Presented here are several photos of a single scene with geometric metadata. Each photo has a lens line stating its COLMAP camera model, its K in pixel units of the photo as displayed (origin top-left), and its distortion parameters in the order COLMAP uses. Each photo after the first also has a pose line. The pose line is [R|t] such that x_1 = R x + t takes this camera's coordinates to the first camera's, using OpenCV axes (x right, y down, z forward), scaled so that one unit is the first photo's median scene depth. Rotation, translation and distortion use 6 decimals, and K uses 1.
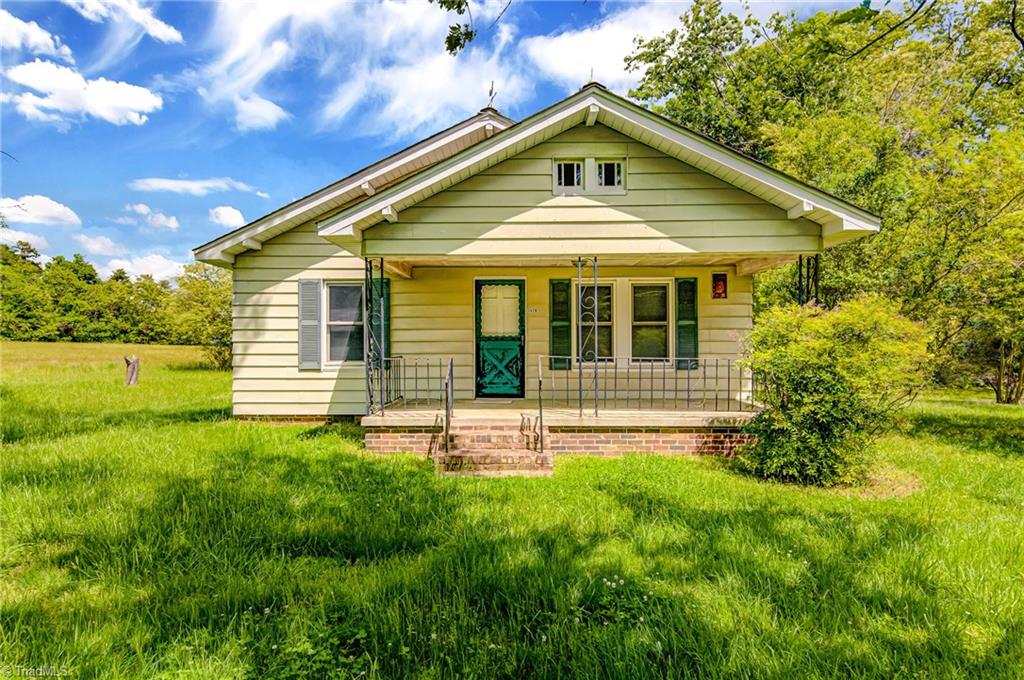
lens RADIAL K [[537.6, 0, 512.1], [0, 537.6, 344.1], [0, 0, 1]] dist [0.009778, -0.008256]
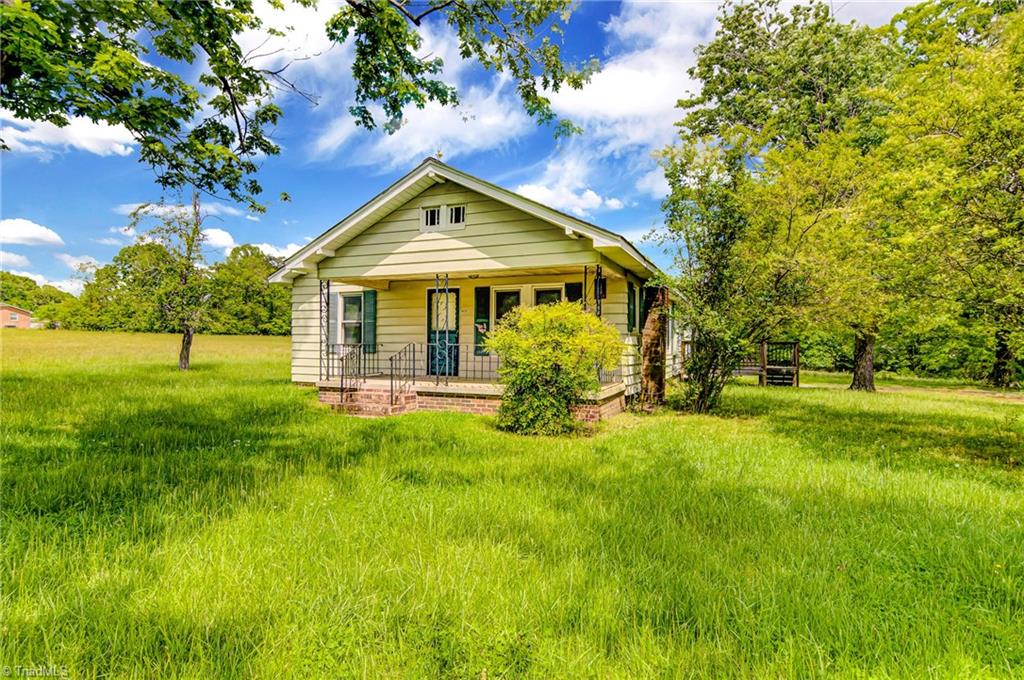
lens RADIAL K [[537.6, 0, 511.5], [0, 537.6, 337.6], [0, 0, 1]] dist [0.009778, -0.008256]
pose [[0.927841, 0.003497, -0.372959, 0.645617], [-0.006350, 0.999959, -0.006421, 0.011432], [0.372922, 0.008326, 0.927826, -0.195995]]
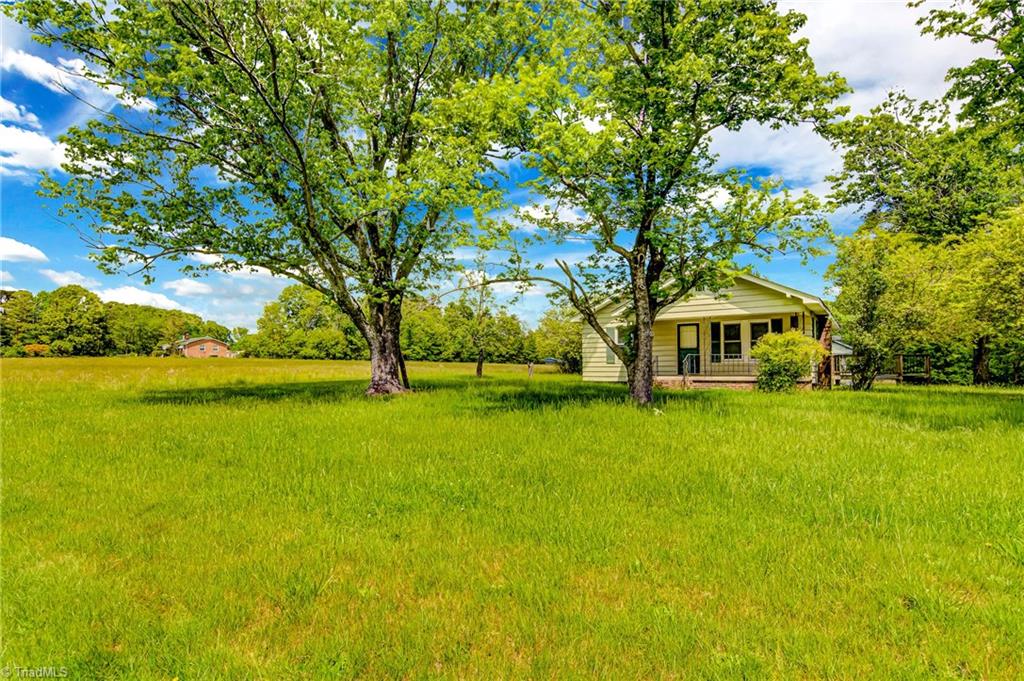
lens RADIAL K [[537.6, 0, 509.5], [0, 537.6, 342.2], [0, 0, 1]] dist [0.009778, -0.008256]
pose [[0.842845, -0.026478, -0.537504, 0.573609], [0.003972, 0.999068, -0.042986, 0.057105], [0.538141, 0.034095, 0.842165, -1.361754]]
